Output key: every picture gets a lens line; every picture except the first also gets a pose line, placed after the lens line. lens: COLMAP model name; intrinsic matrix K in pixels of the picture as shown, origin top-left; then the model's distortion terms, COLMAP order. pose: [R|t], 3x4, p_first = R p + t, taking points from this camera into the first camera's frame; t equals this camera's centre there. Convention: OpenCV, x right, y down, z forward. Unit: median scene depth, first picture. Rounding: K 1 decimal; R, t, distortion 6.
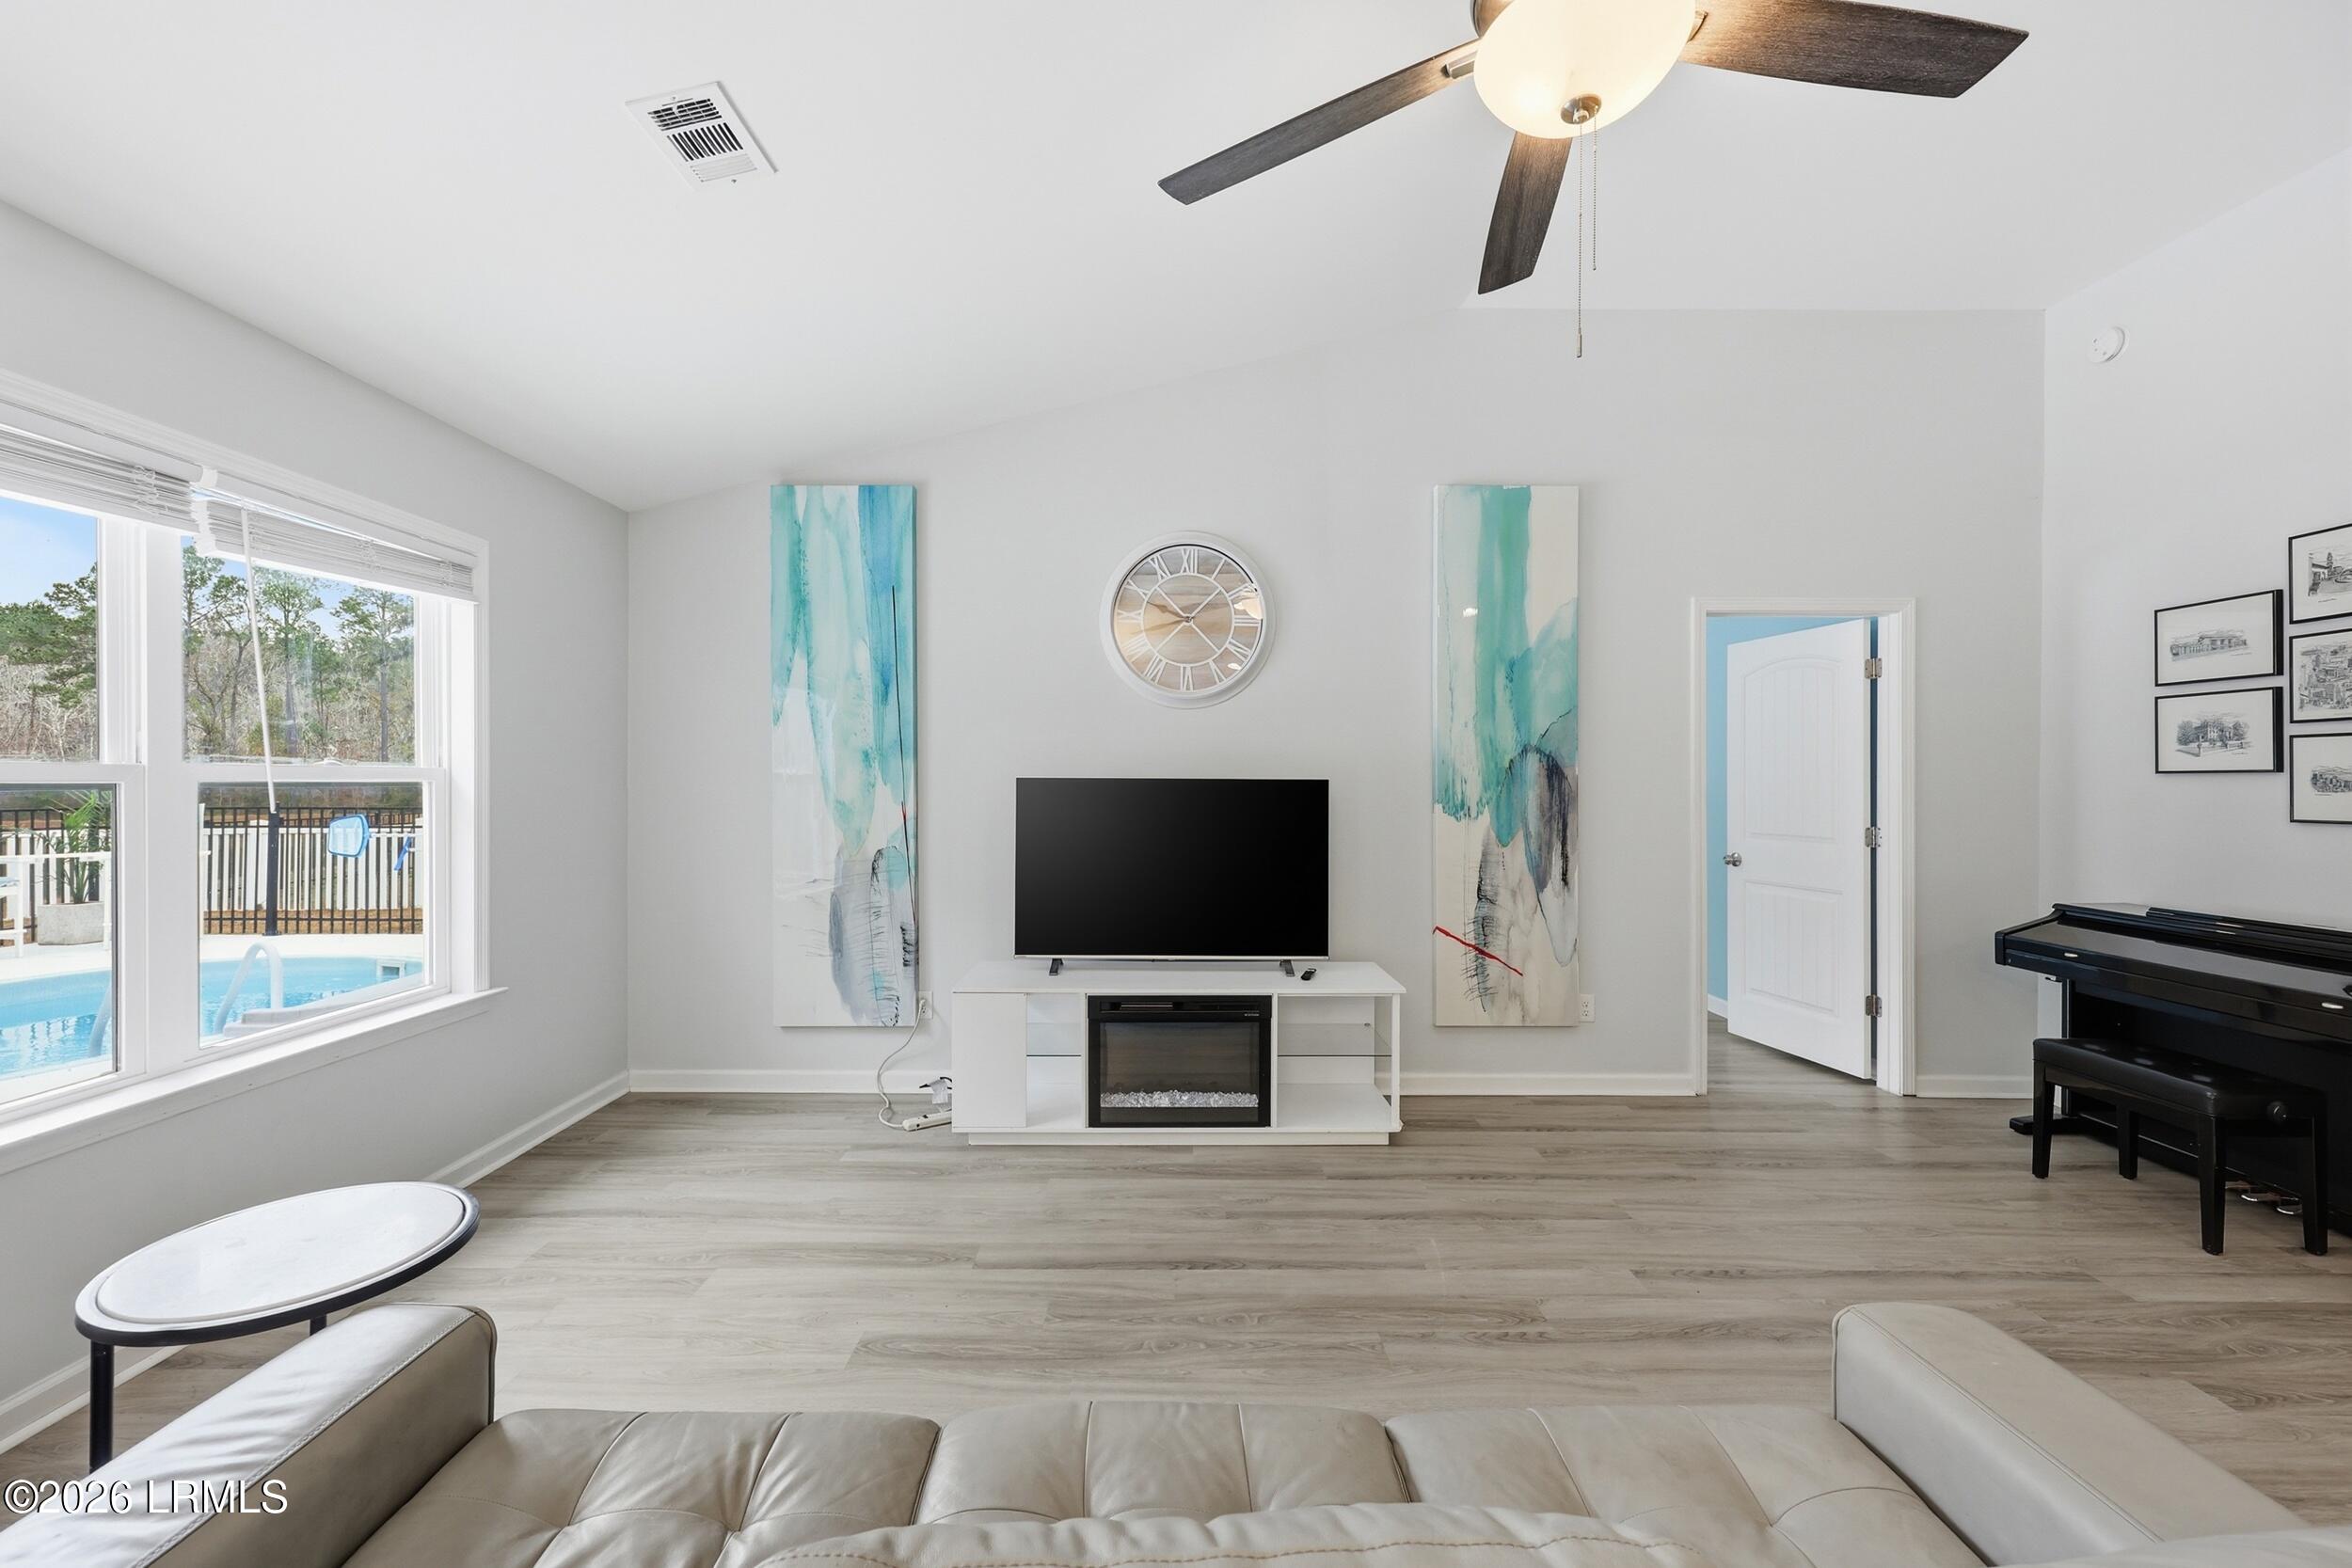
lens RADIAL K [[949.3, 0, 1169.5], [0, 949.3, 785.2], [0, 0, 1]] dist [-0.000367, -0.000005]
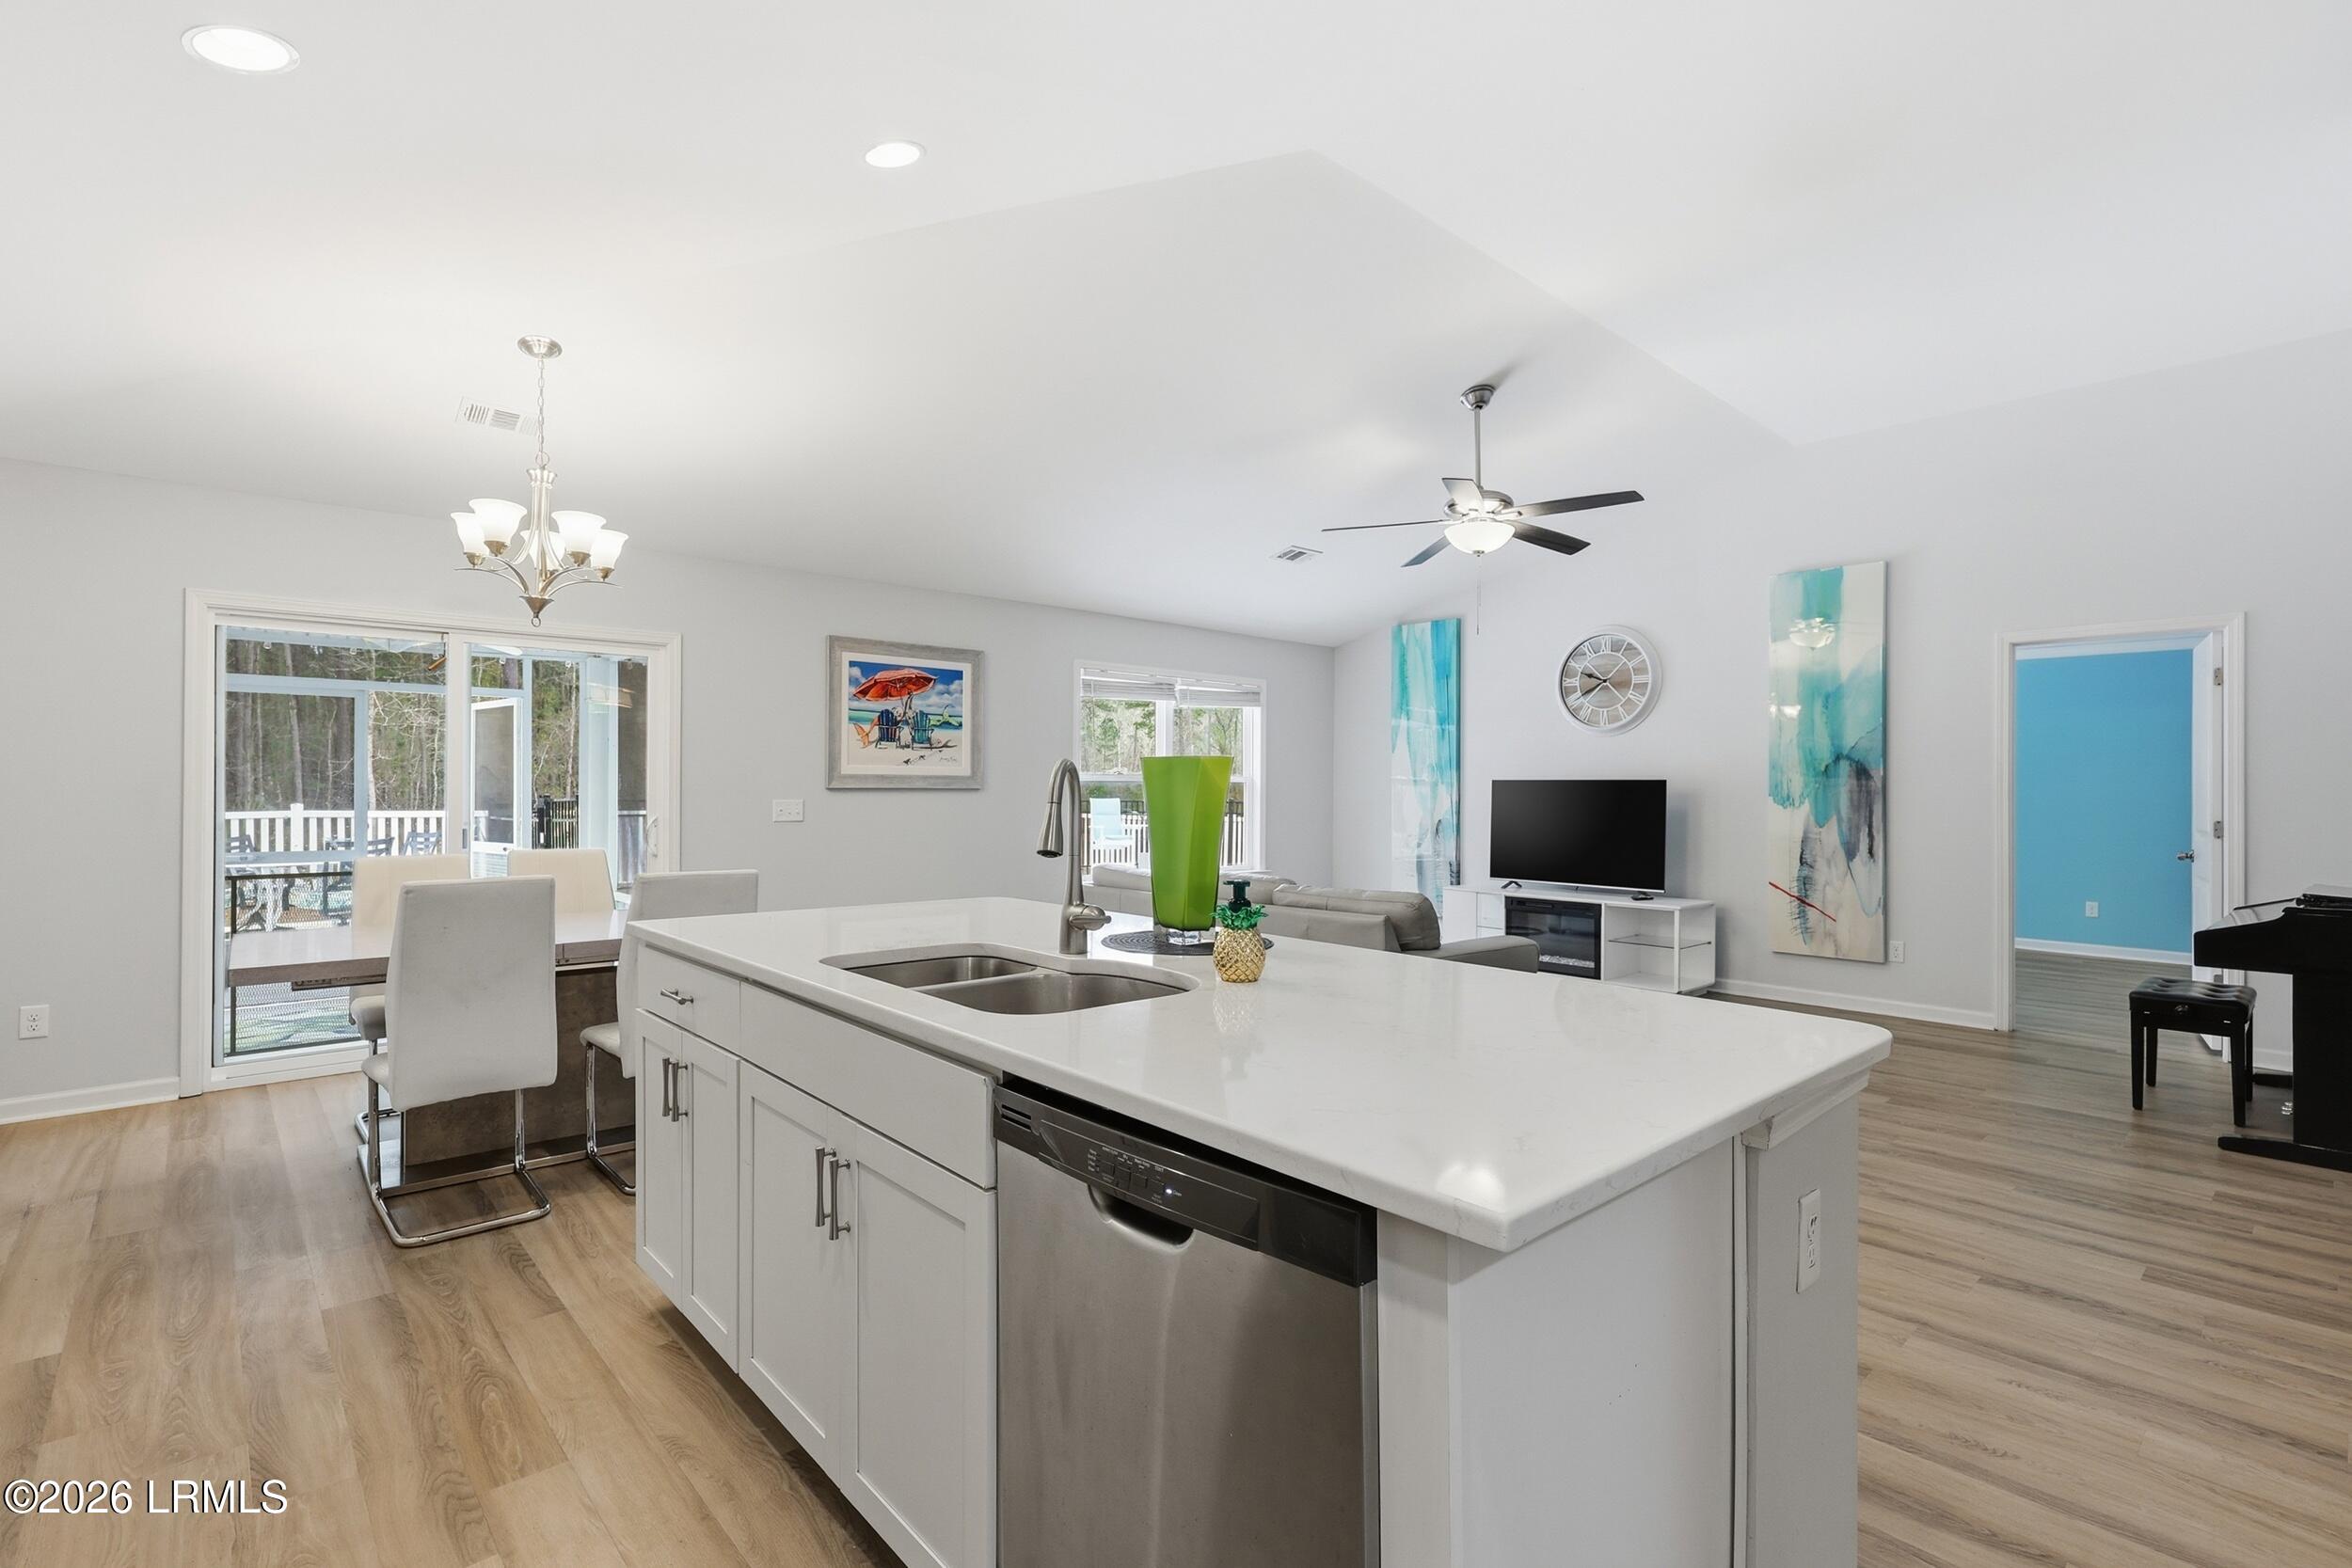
lens RADIAL K [[1083.1, 0, 1169.5], [0, 1083.1, 787.1], [0, 0, 1]] dist [0.003770, 0.001119]
pose [[0.665045, -0.000447, -0.746803, 0.906268], [-0.006612, 0.999957, -0.006487, 0.022176], [0.746774, 0.009252, 0.665013, -0.774609]]
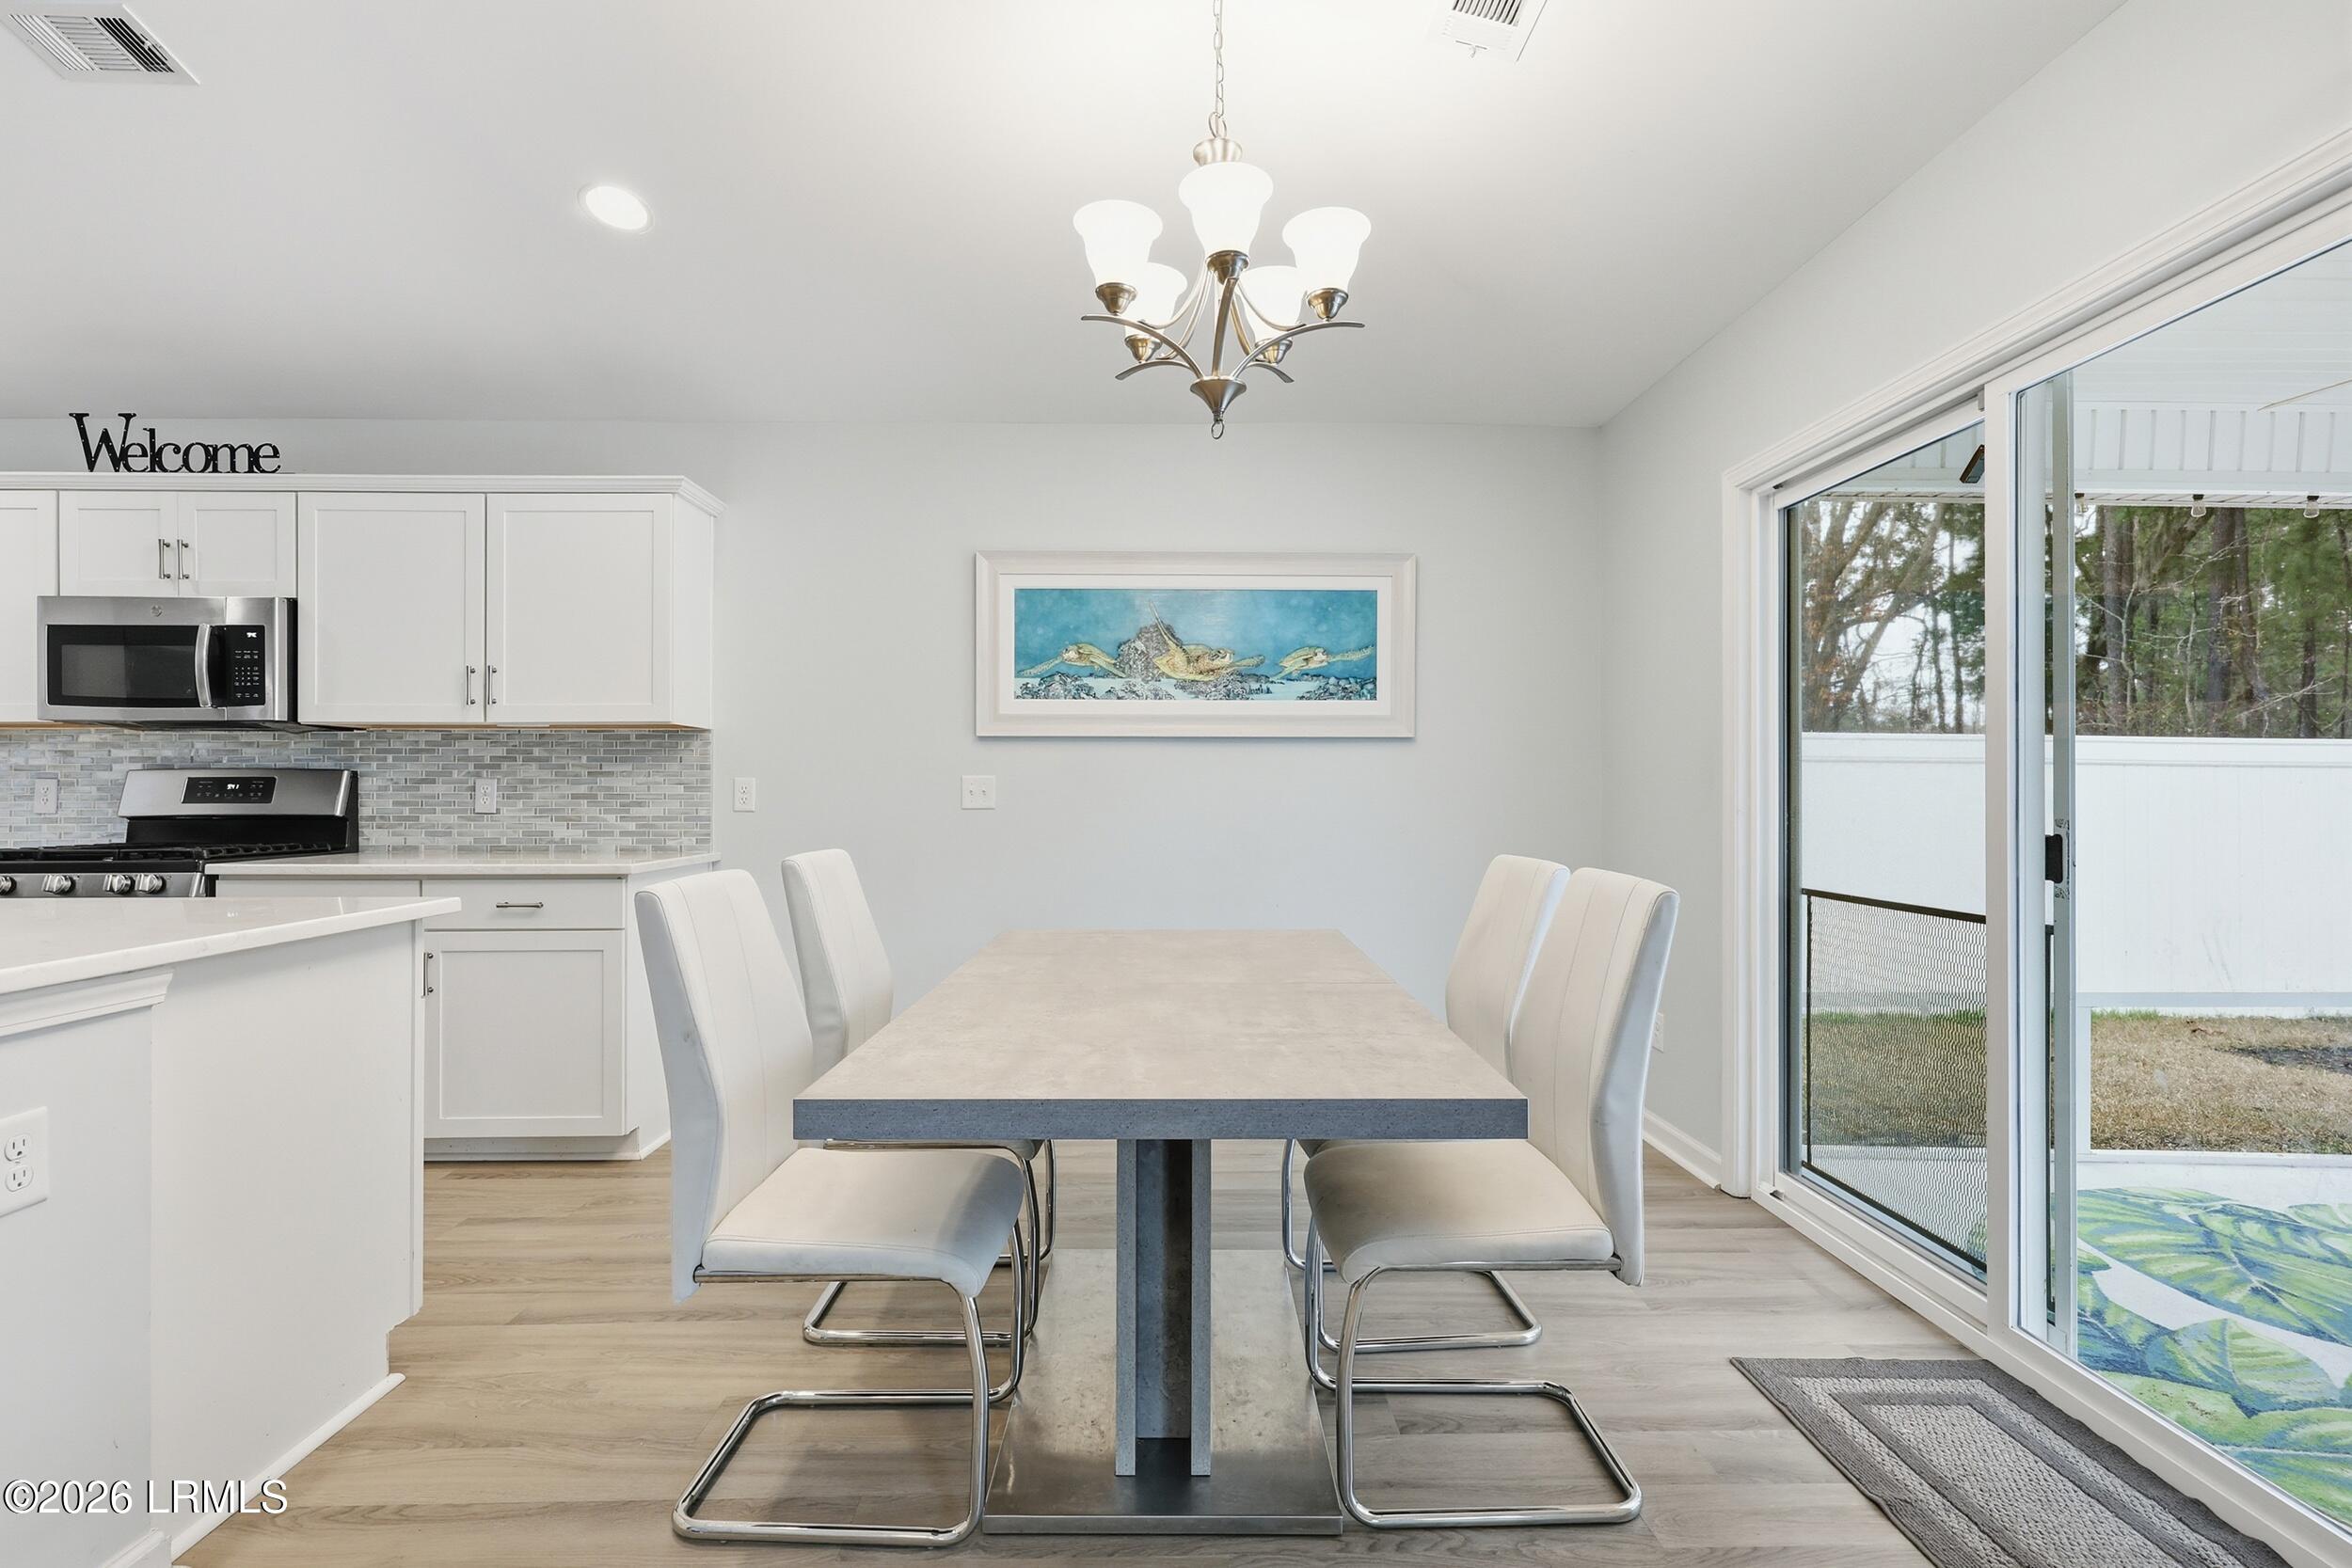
lens RADIAL K [[1083.1, 0, 1169.5], [0, 1083.1, 787.1], [0, 0, 1]] dist [0.003770, 0.001119]
pose [[-0.999824, -0.002797, -0.018545, -0.171450], [-0.002862, 0.999990, 0.003454, 0.044878], [0.018535, 0.003507, -0.999822, -0.015008]]
